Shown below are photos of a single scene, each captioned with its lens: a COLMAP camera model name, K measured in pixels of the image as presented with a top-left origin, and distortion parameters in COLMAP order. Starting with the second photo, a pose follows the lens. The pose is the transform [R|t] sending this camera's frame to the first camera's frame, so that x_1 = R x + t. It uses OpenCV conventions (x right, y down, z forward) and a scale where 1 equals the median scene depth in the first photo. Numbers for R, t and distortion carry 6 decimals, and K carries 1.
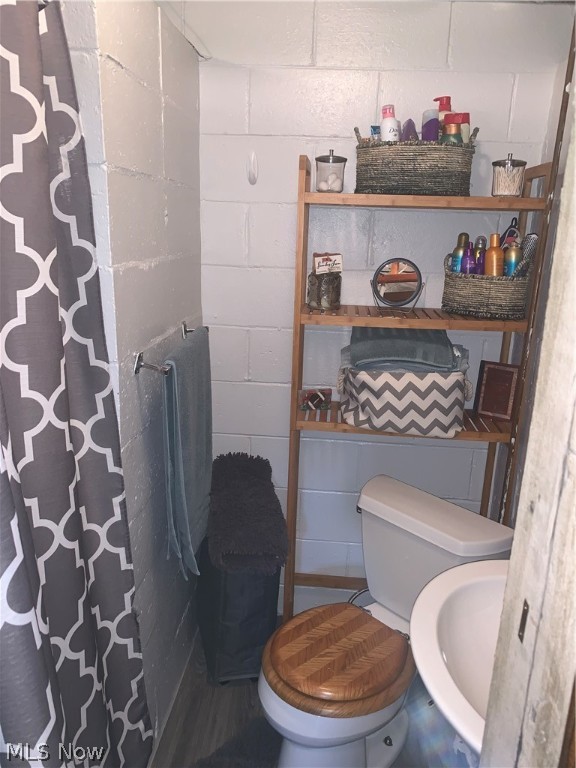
lens RADIAL K [[582.7, 0, 288.0], [0, 582.7, 384.0], [0, 0, 1]] dist [0.097897, -0.196900]
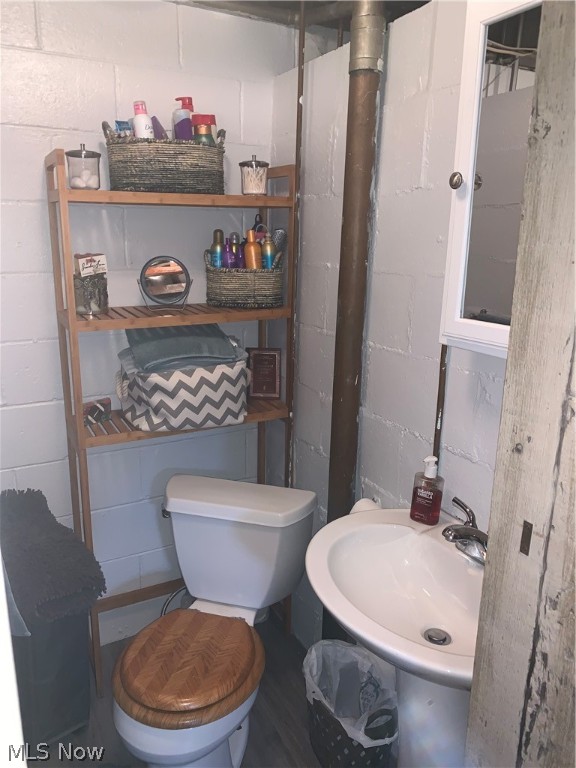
lens RADIAL K [[586.7, 0, 286.2], [0, 586.7, 381.9], [0, 0, 1]] dist [0.063230, -0.091886]
pose [[0.847656, -0.158706, 0.506253, -0.180591], [0.155963, 0.986589, 0.048147, -0.020368], [-0.507104, 0.038145, 0.861040, 0.043609]]
